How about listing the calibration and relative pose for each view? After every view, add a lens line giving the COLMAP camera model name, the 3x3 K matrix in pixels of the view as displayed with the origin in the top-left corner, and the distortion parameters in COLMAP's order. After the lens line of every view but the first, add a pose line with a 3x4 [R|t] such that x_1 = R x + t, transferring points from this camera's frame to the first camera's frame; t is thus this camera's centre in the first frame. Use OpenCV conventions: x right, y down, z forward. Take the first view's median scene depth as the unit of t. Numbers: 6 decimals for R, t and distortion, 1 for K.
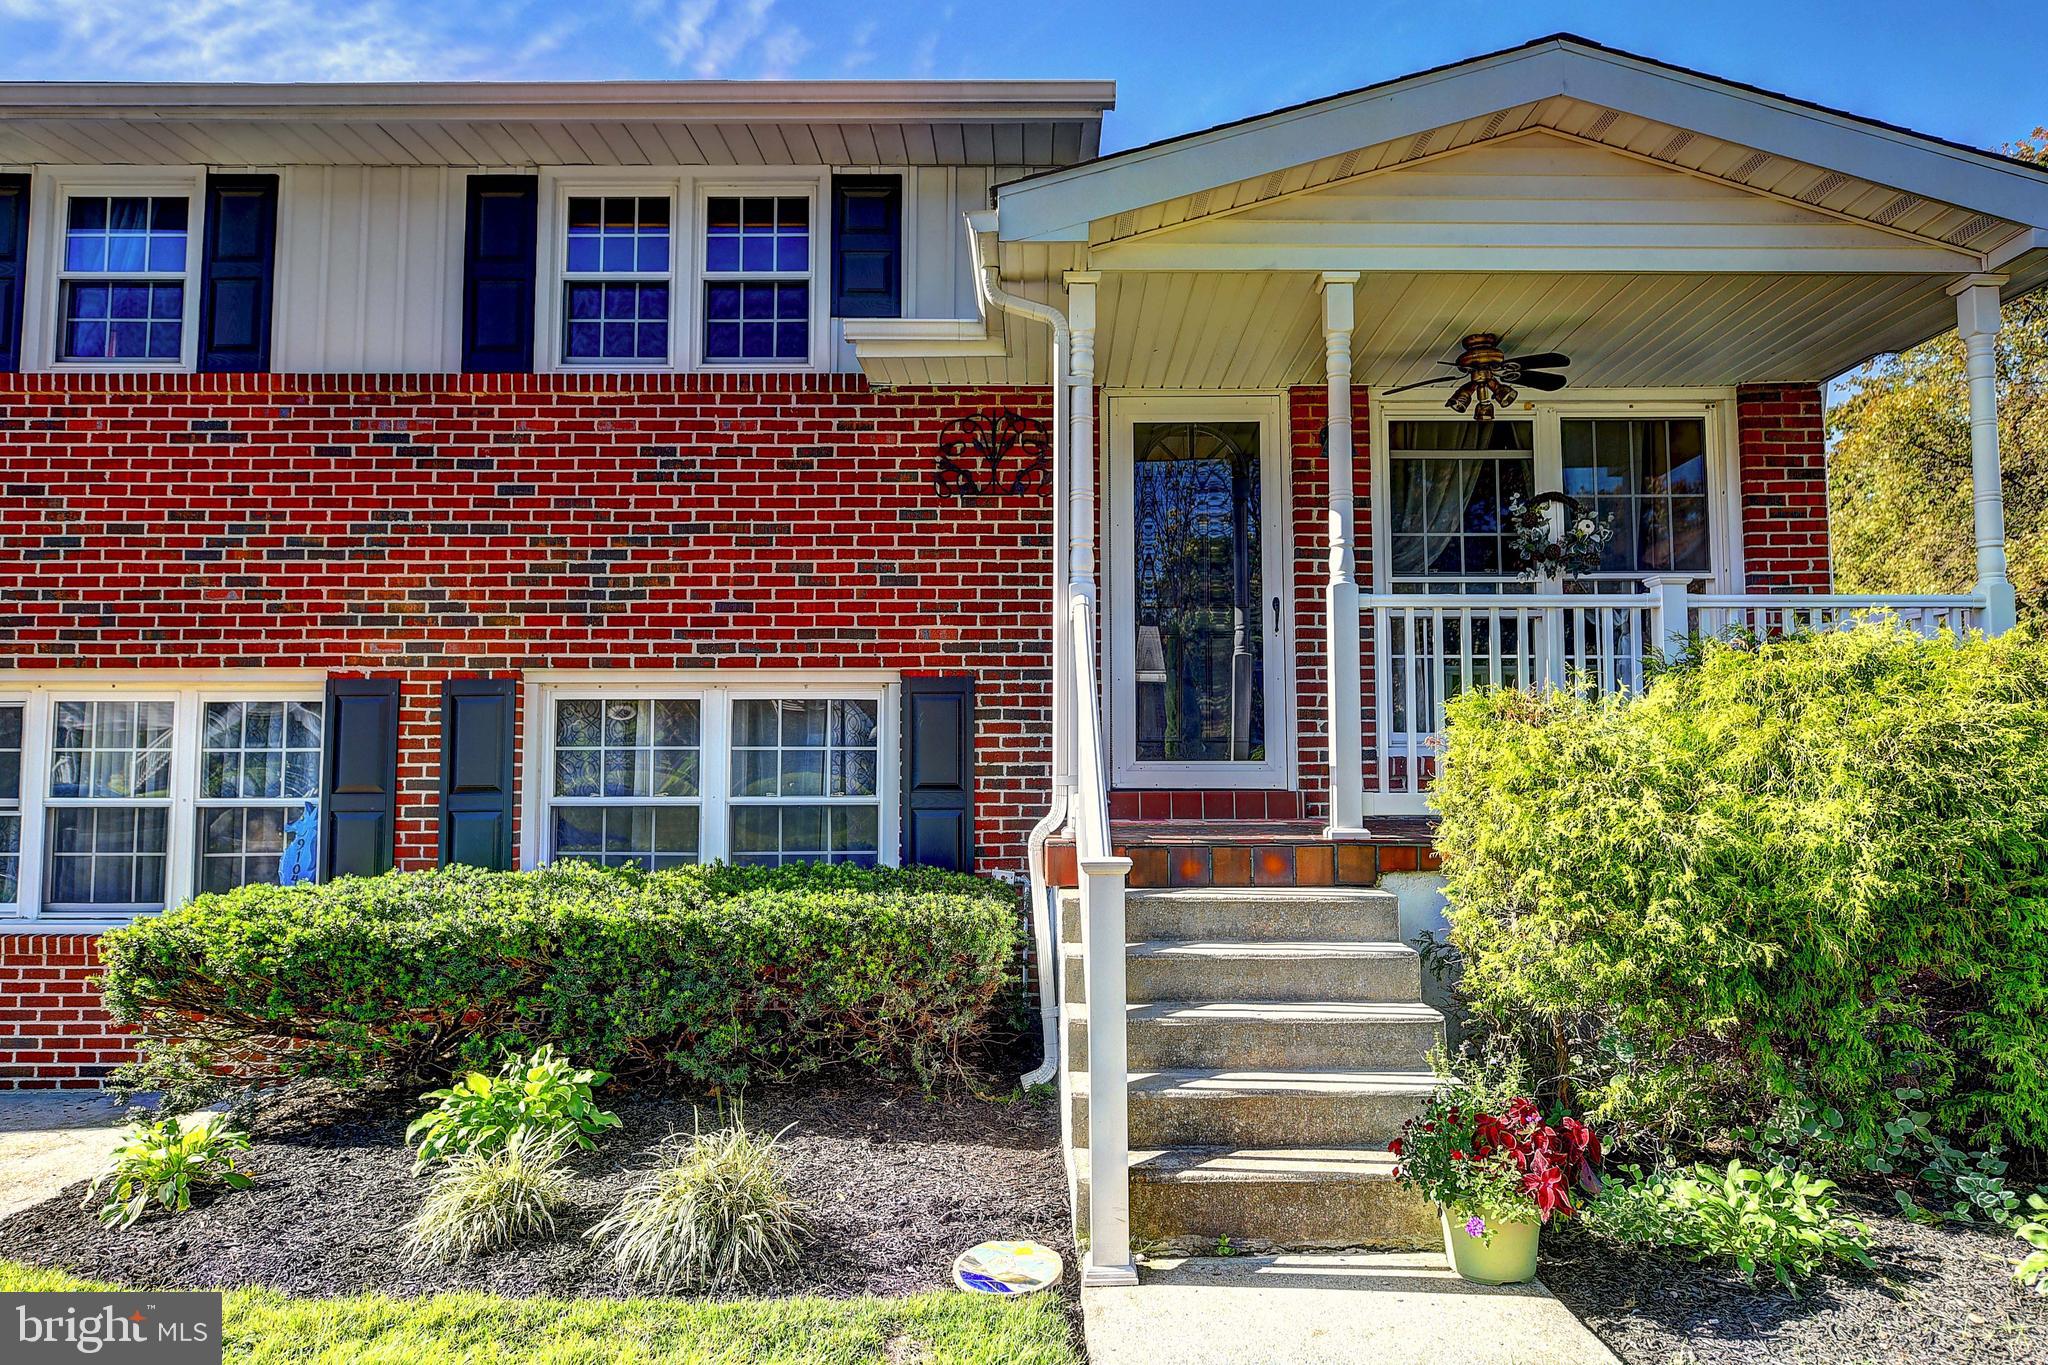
lens RADIAL K [[1364.3, 0, 1024.0], [0, 1364.3, 682.5], [0, 0, 1]] dist [0.004069, -0.001880]
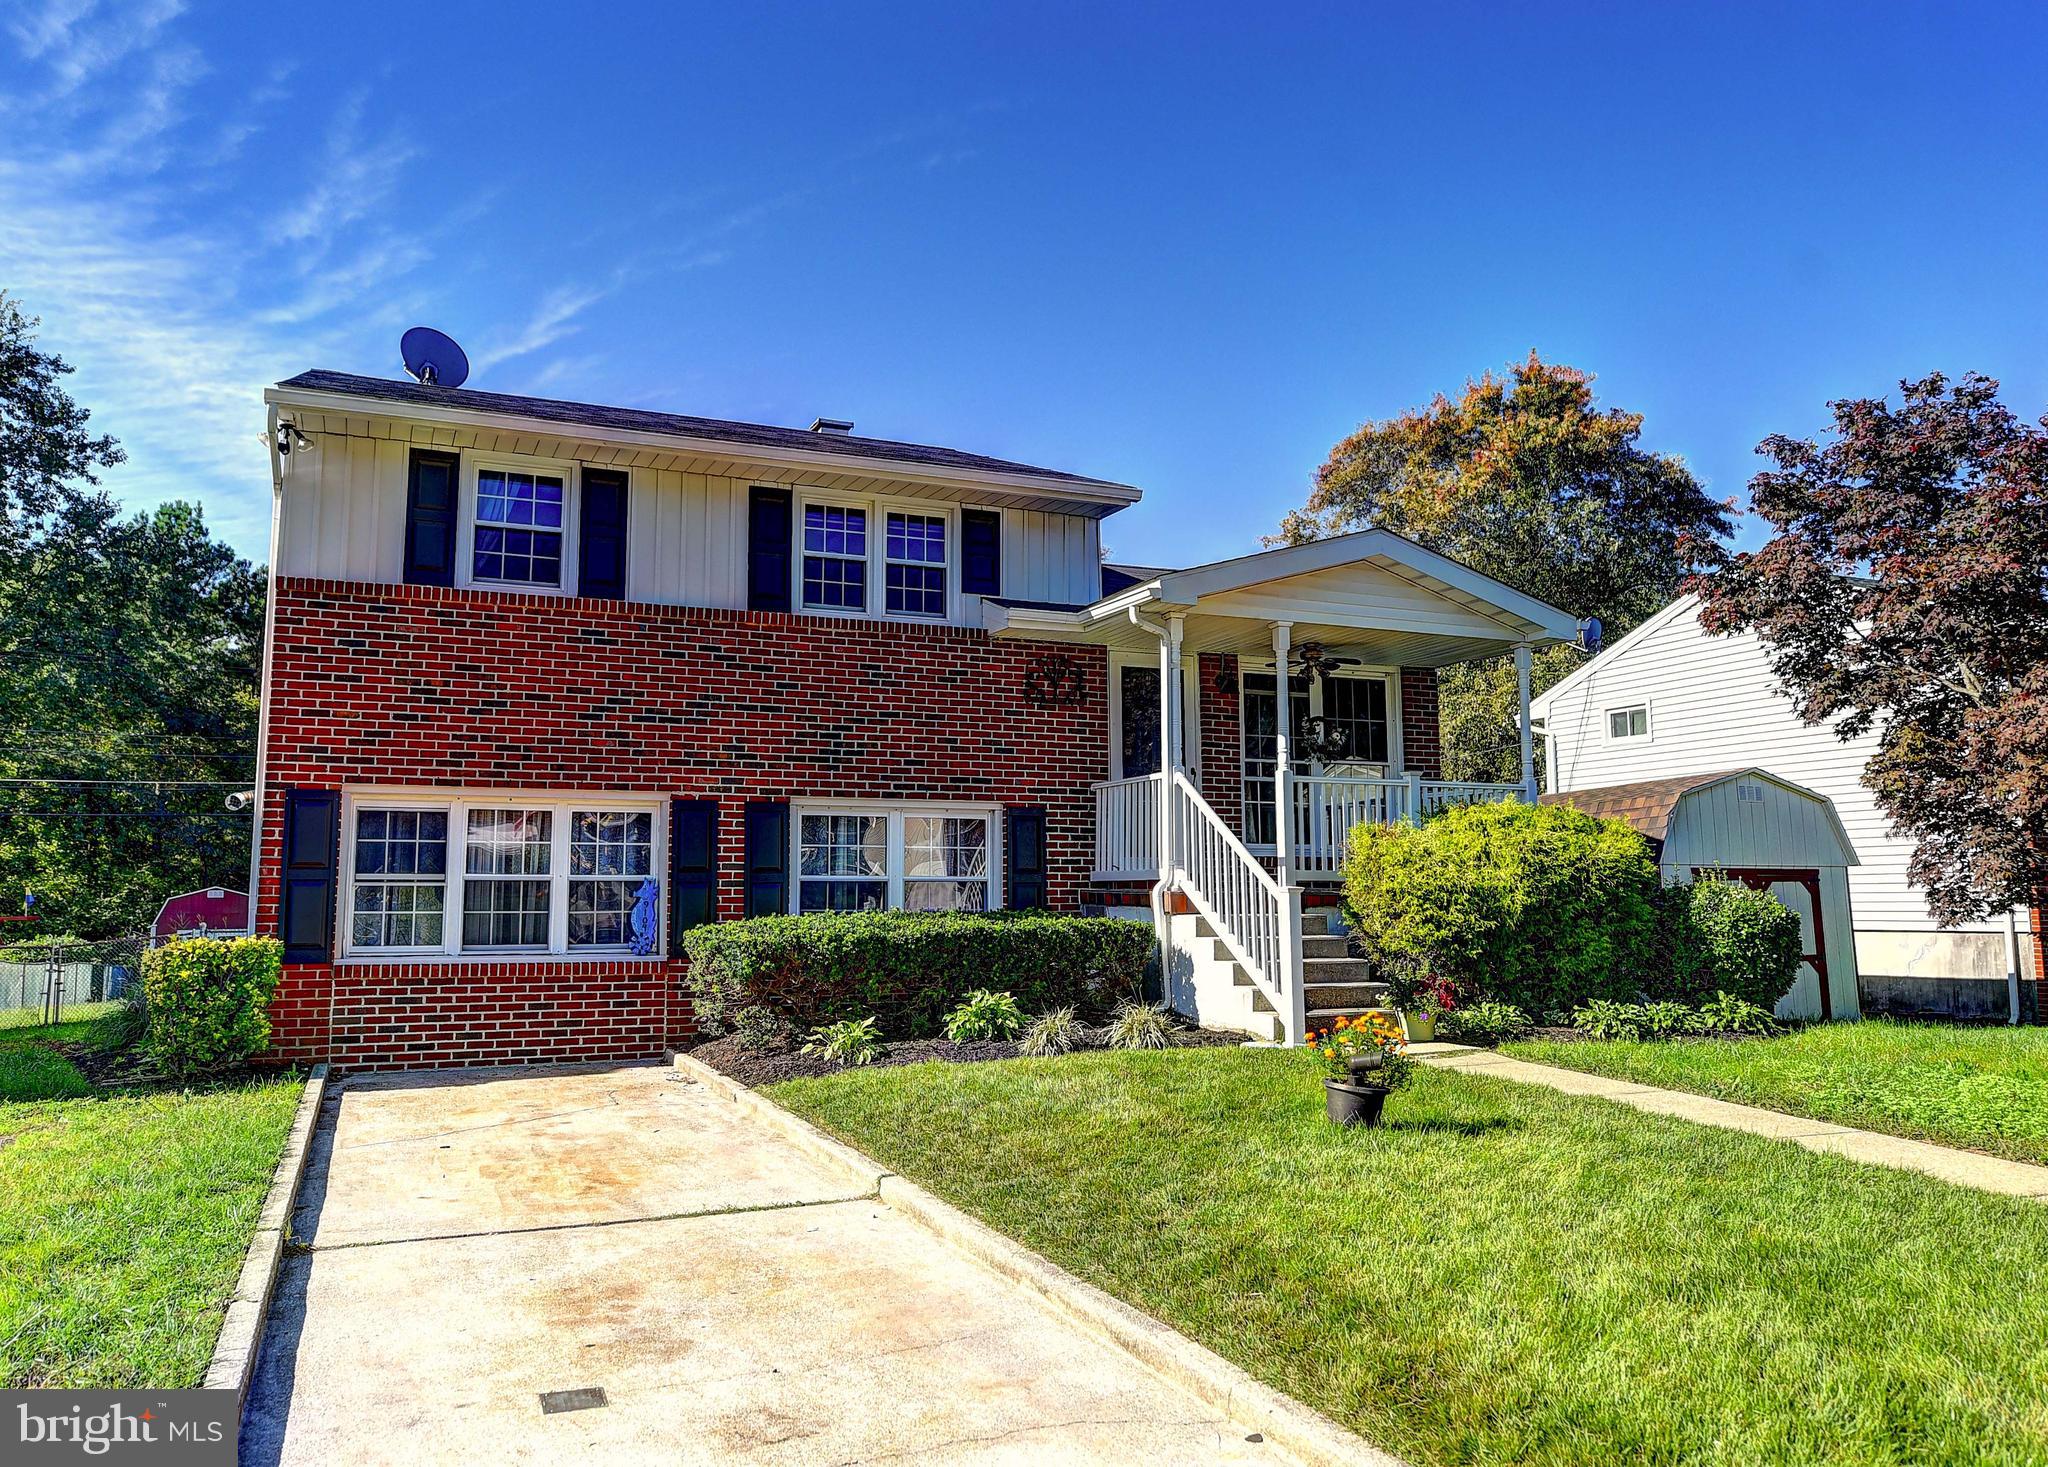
lens RADIAL K [[1456.9, 0, 1024.0], [0, 1456.9, 733.5], [0, 0, 1]] dist [0.004452, 0.003235]
pose [[0.921254, 0.044198, 0.386443, -0.783749], [-0.026254, 0.998323, -0.051591, -0.002015], [-0.388075, 0.037383, 0.920869, -0.709010]]
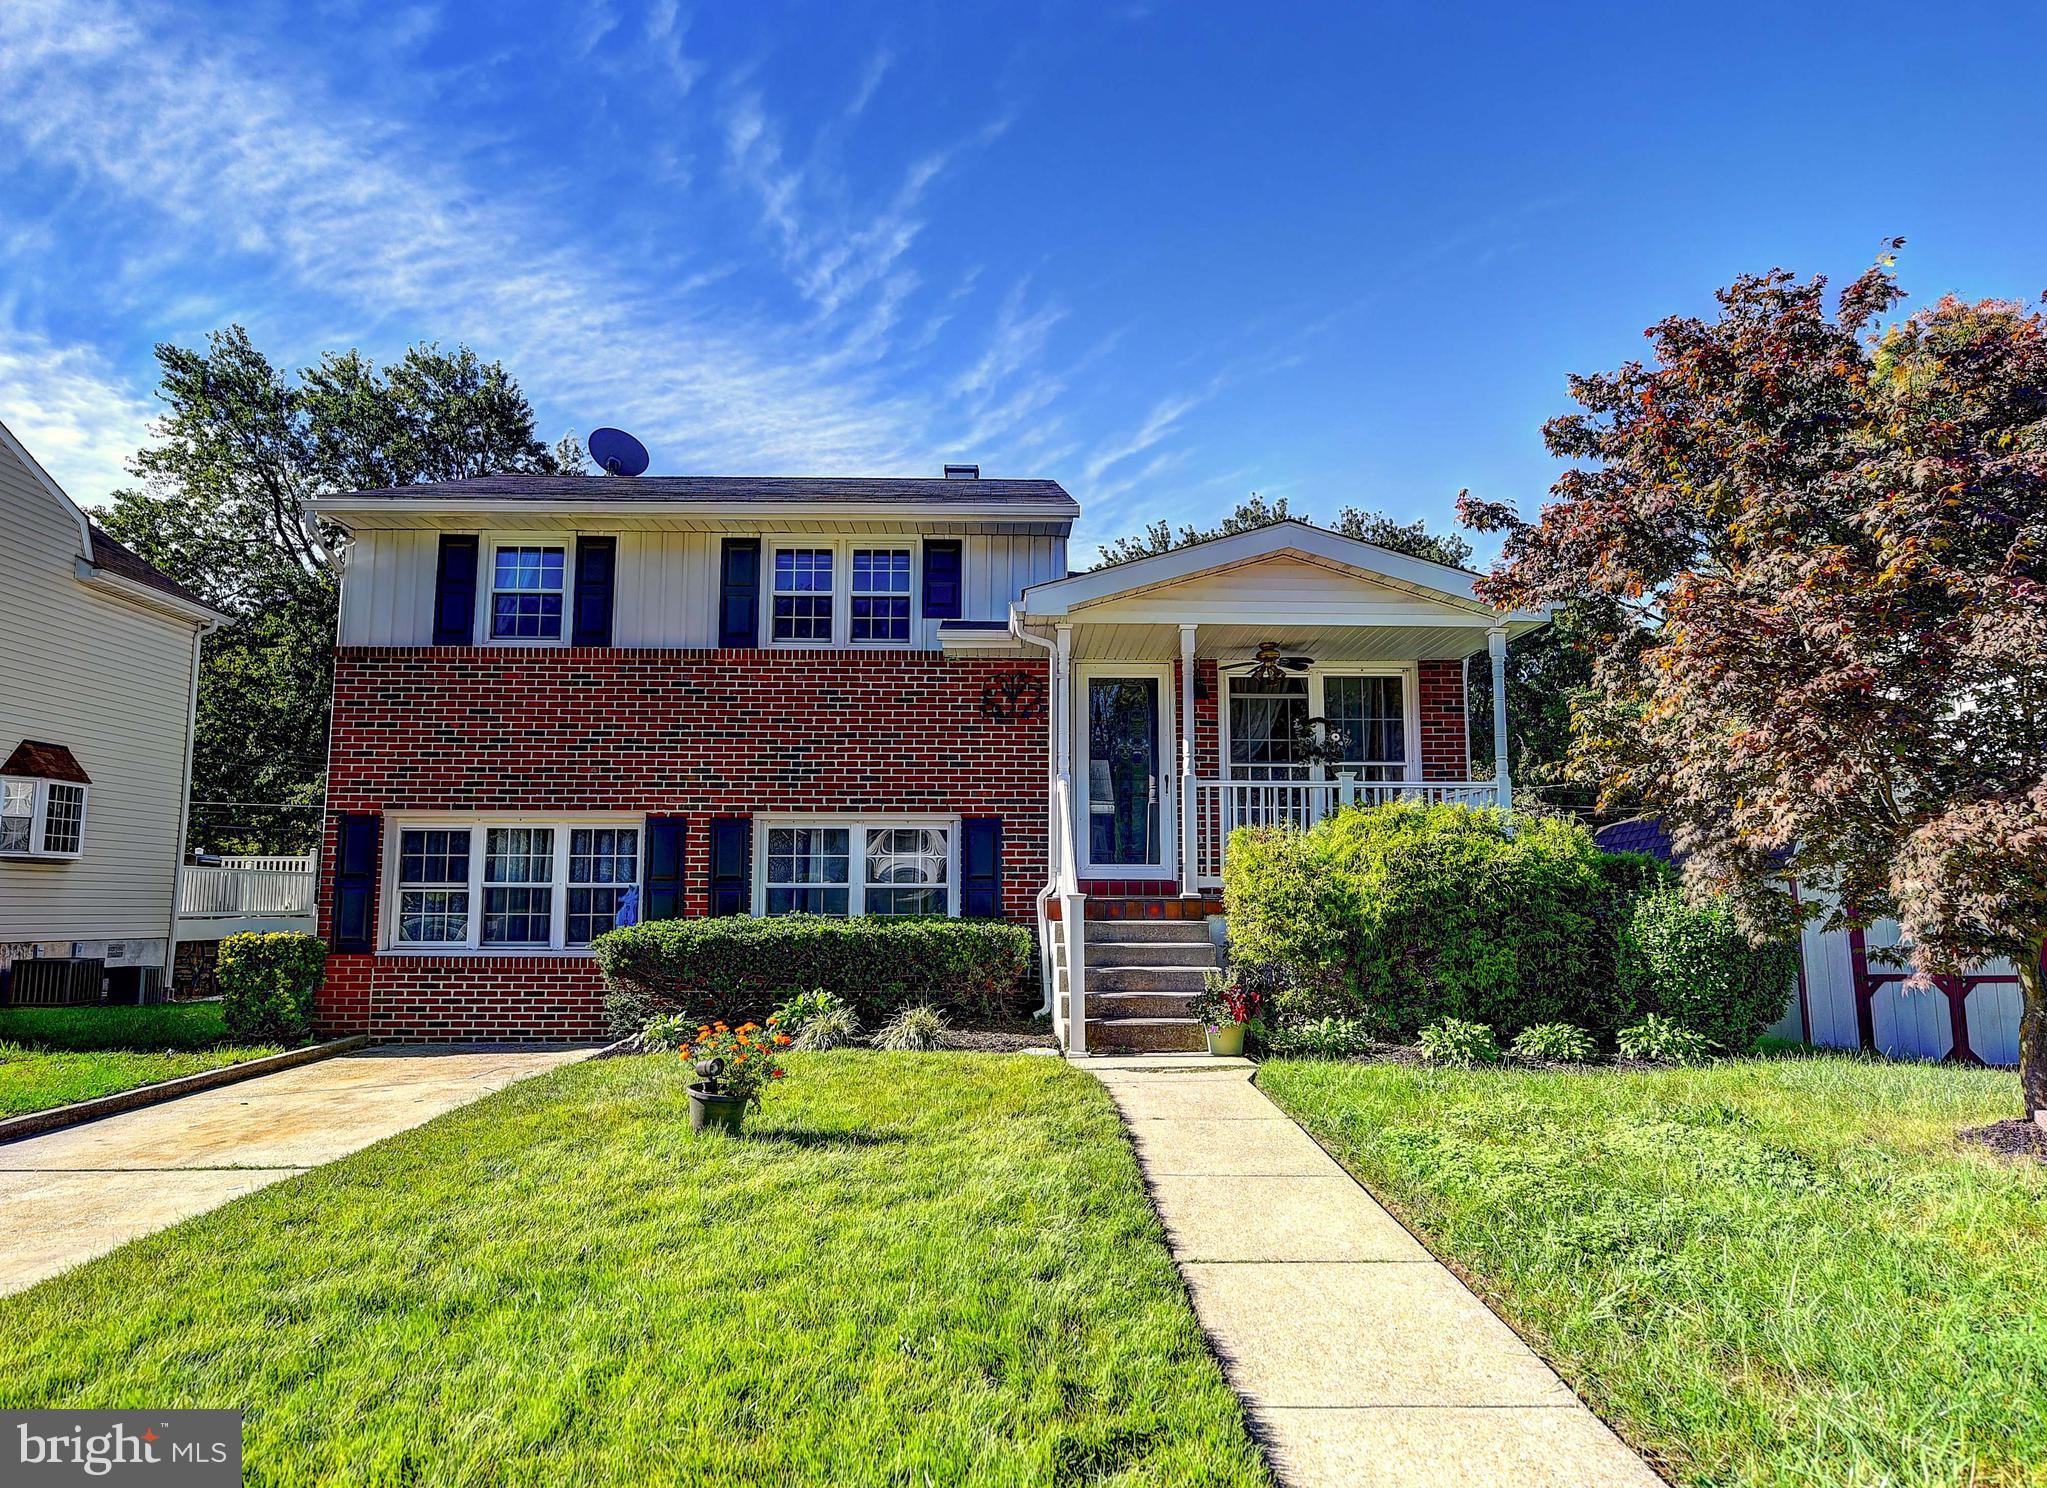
lens RADIAL K [[1352.6, 0, 1023.5], [0, 1352.6, 744.0], [0, 0, 1]] dist [0.003386, 0.000647]
pose [[0.999521, 0.007264, 0.030098, -0.062144], [-0.005770, 0.998760, -0.049440, -0.013021], [-0.030420, 0.049242, 0.998324, -0.812765]]
